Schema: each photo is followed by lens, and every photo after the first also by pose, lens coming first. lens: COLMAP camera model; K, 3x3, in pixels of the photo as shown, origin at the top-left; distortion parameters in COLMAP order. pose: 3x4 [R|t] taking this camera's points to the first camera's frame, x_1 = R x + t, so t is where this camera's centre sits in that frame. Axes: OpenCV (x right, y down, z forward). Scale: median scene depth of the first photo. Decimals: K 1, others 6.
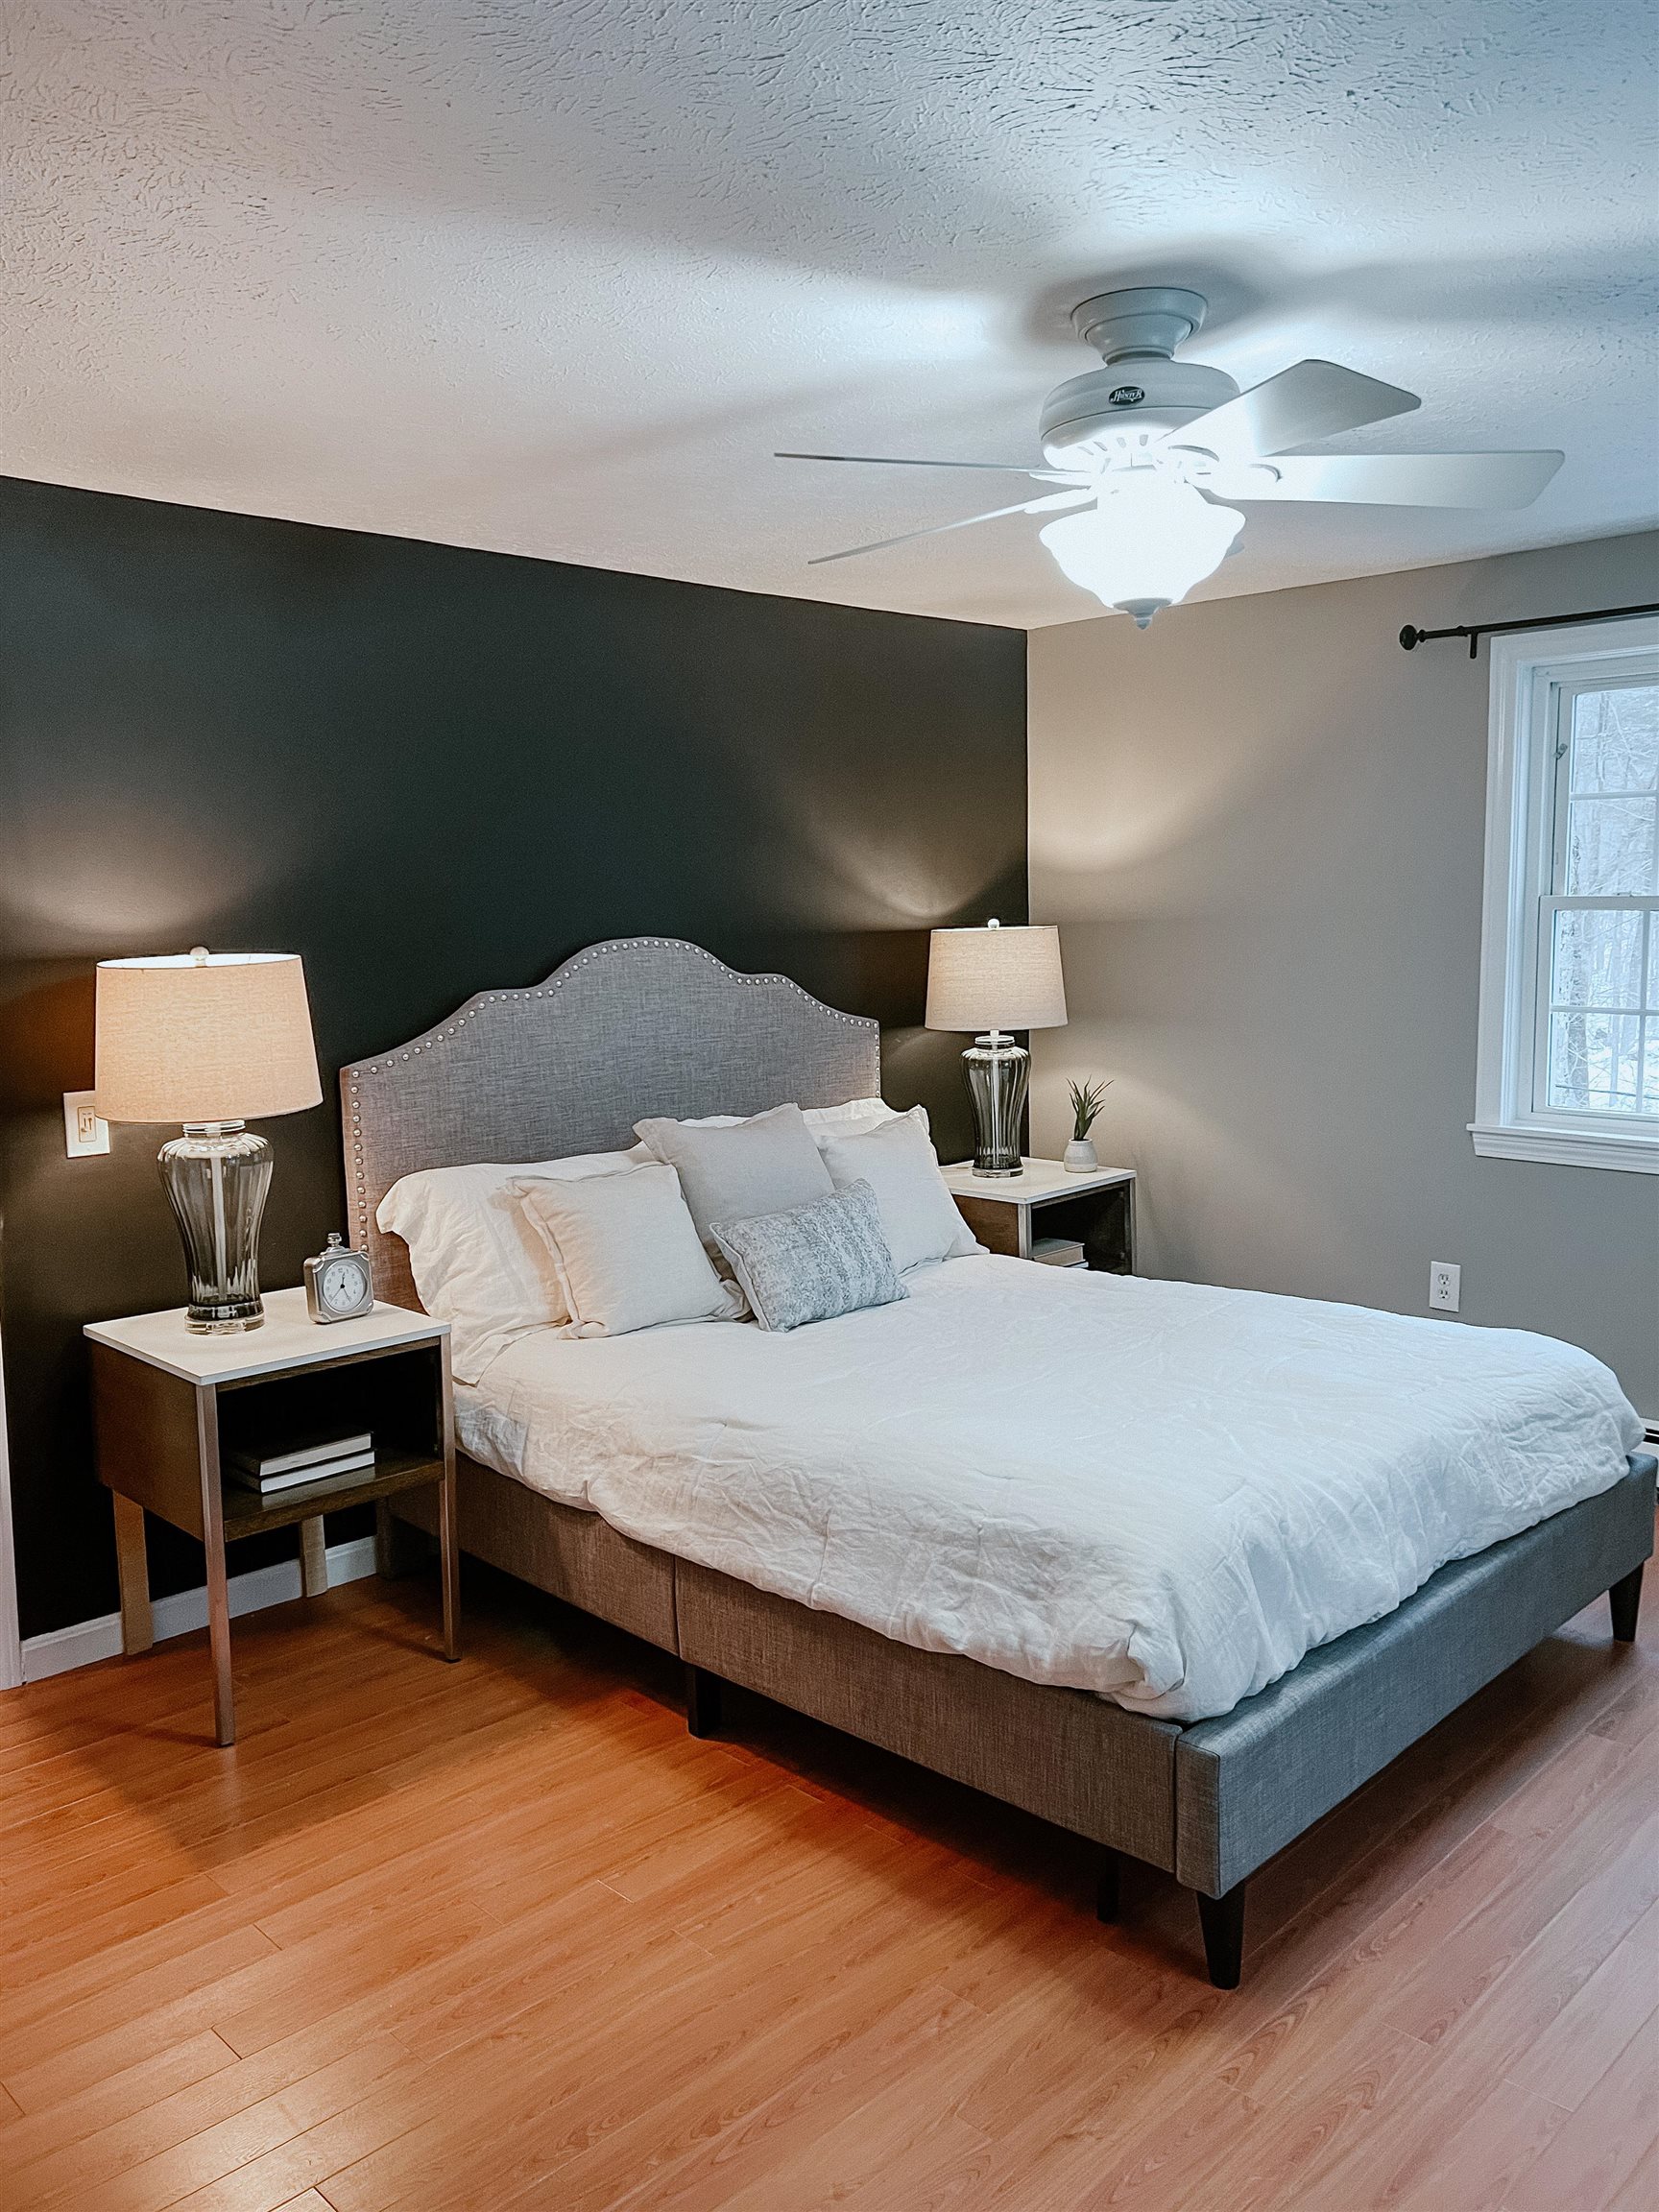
lens RADIAL K [[1691.8, 0, 774.2], [0, 1691.8, 1105.4], [0, 0, 1]] dist [0.004000, -0.001699]
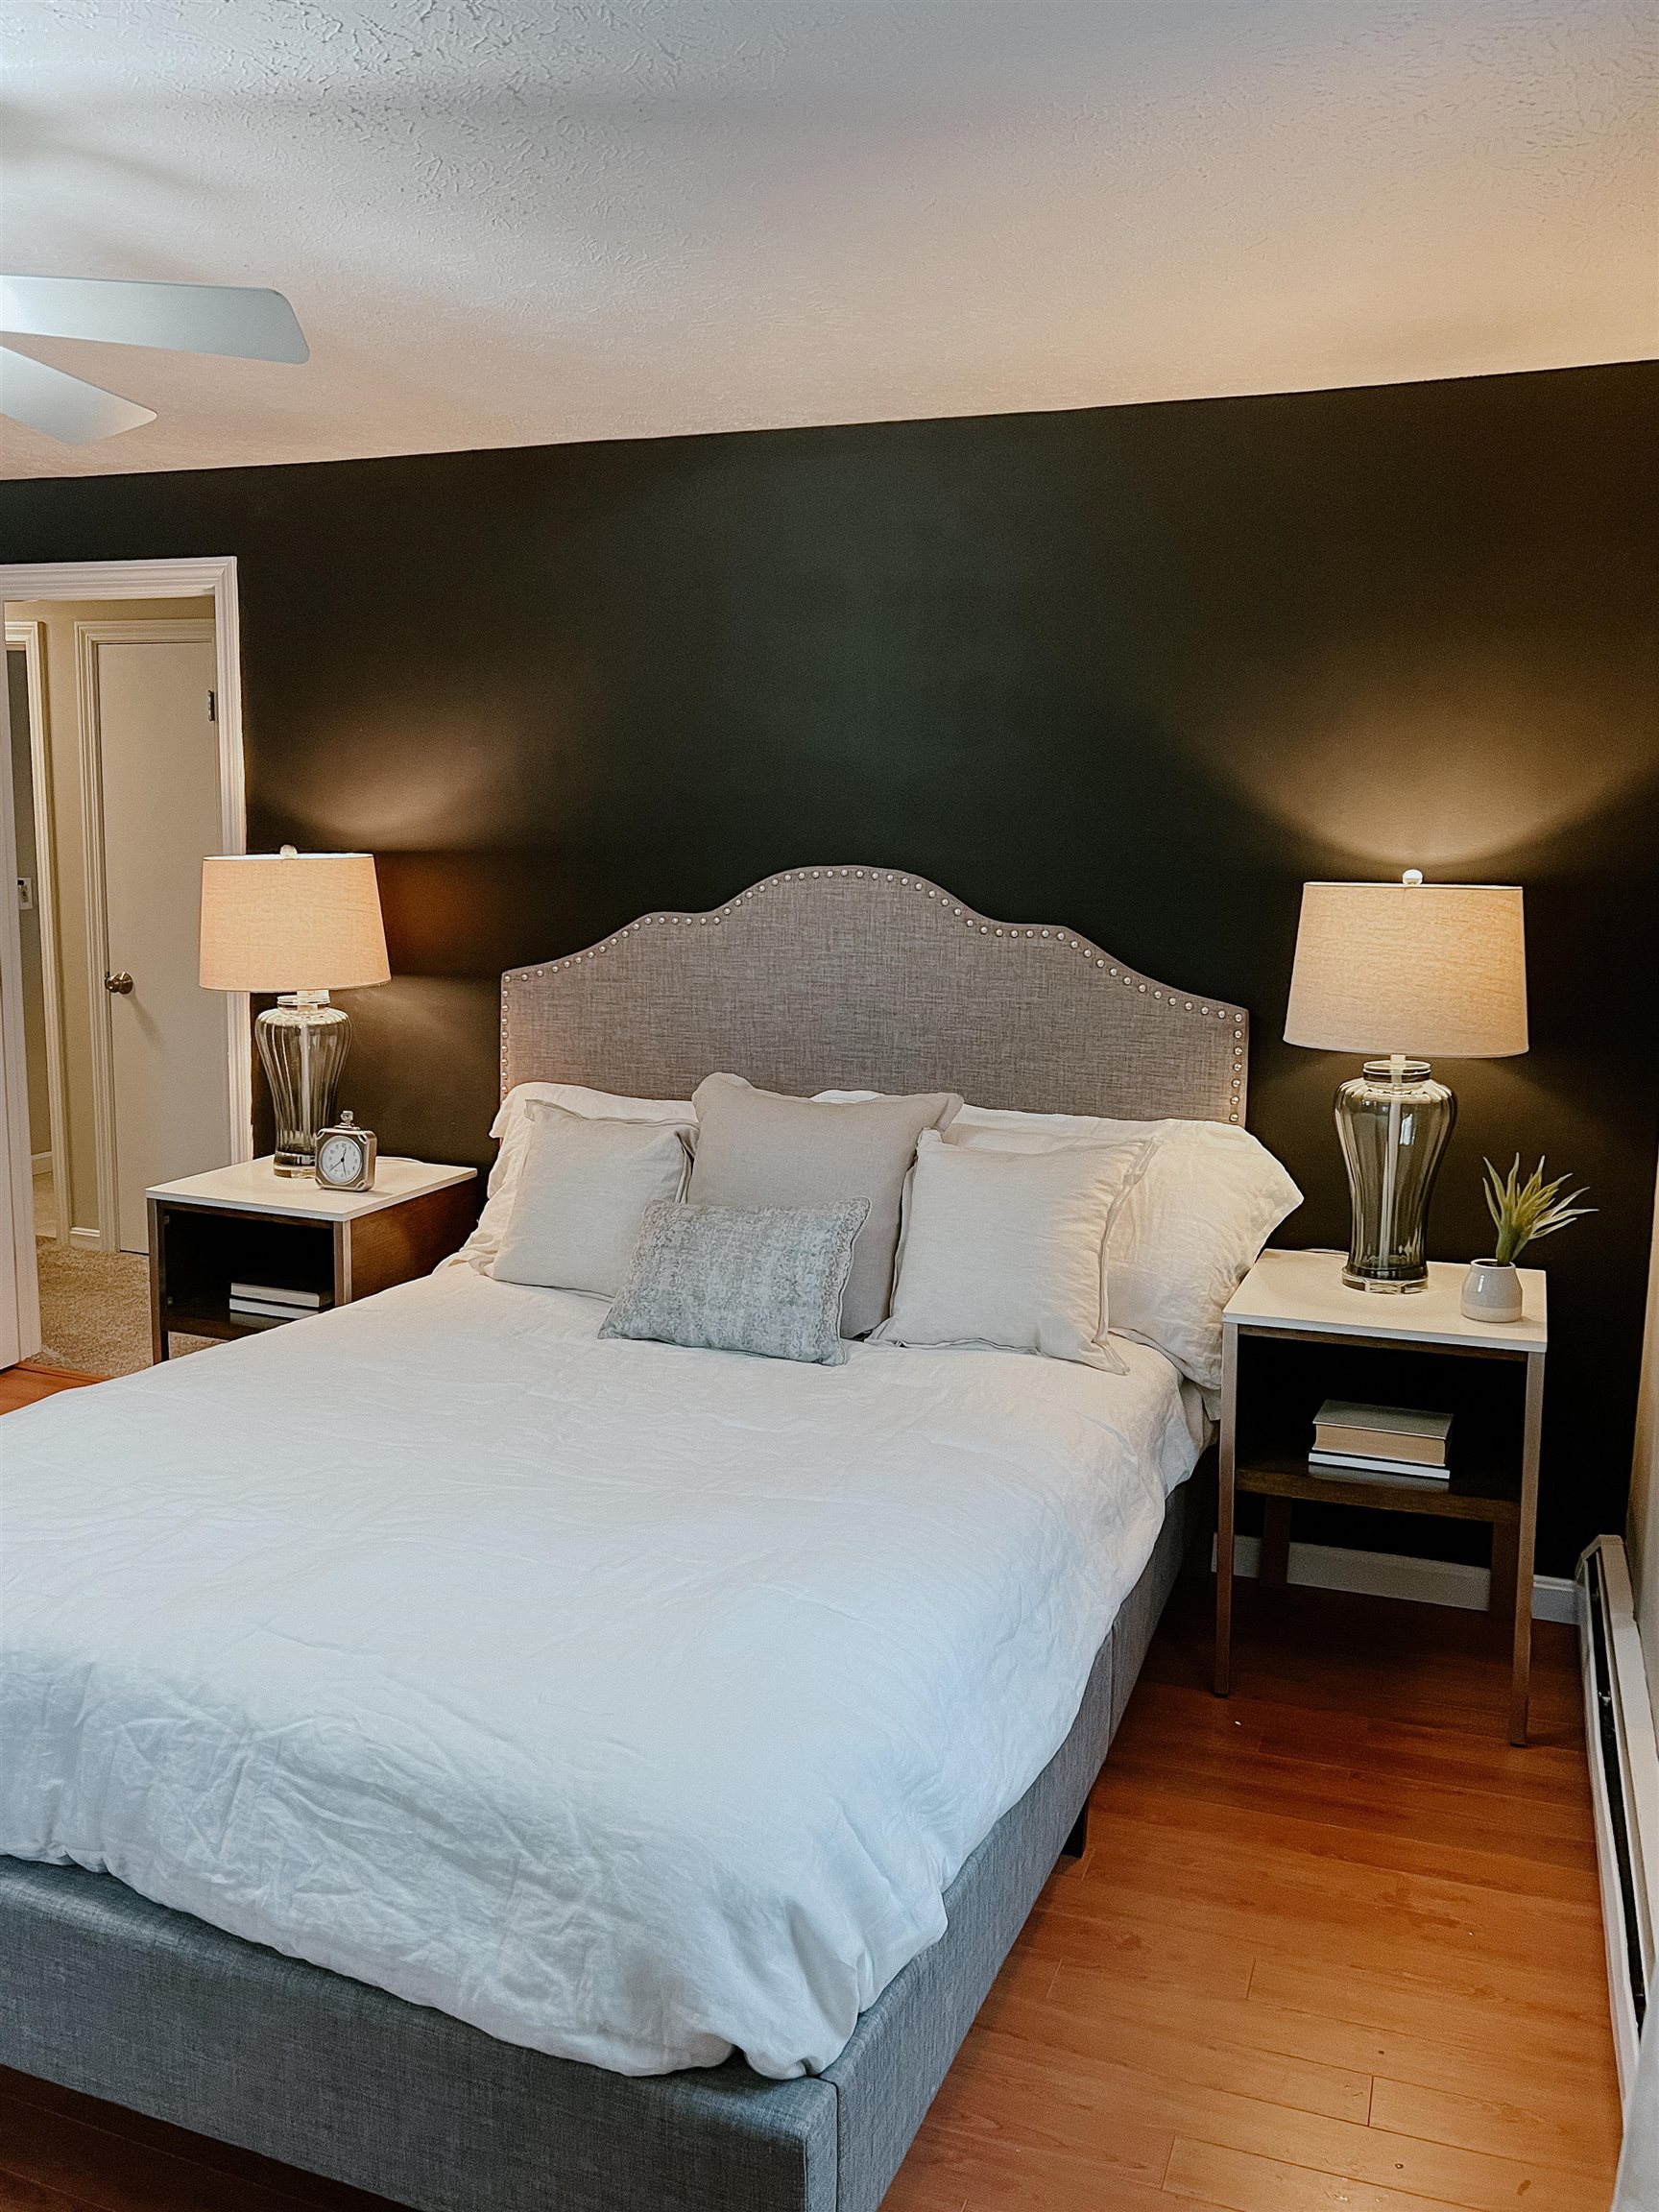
lens RADIAL K [[1691.8, 0, 774.2], [0, 1691.8, 1105.4], [0, 0, 1]] dist [0.004000, -0.001699]
pose [[0.429805, 0.172990, -0.886195, 0.698742], [-0.130679, 0.983059, 0.128520, -0.089500], [0.893415, 0.060569, 0.445130, 0.630885]]
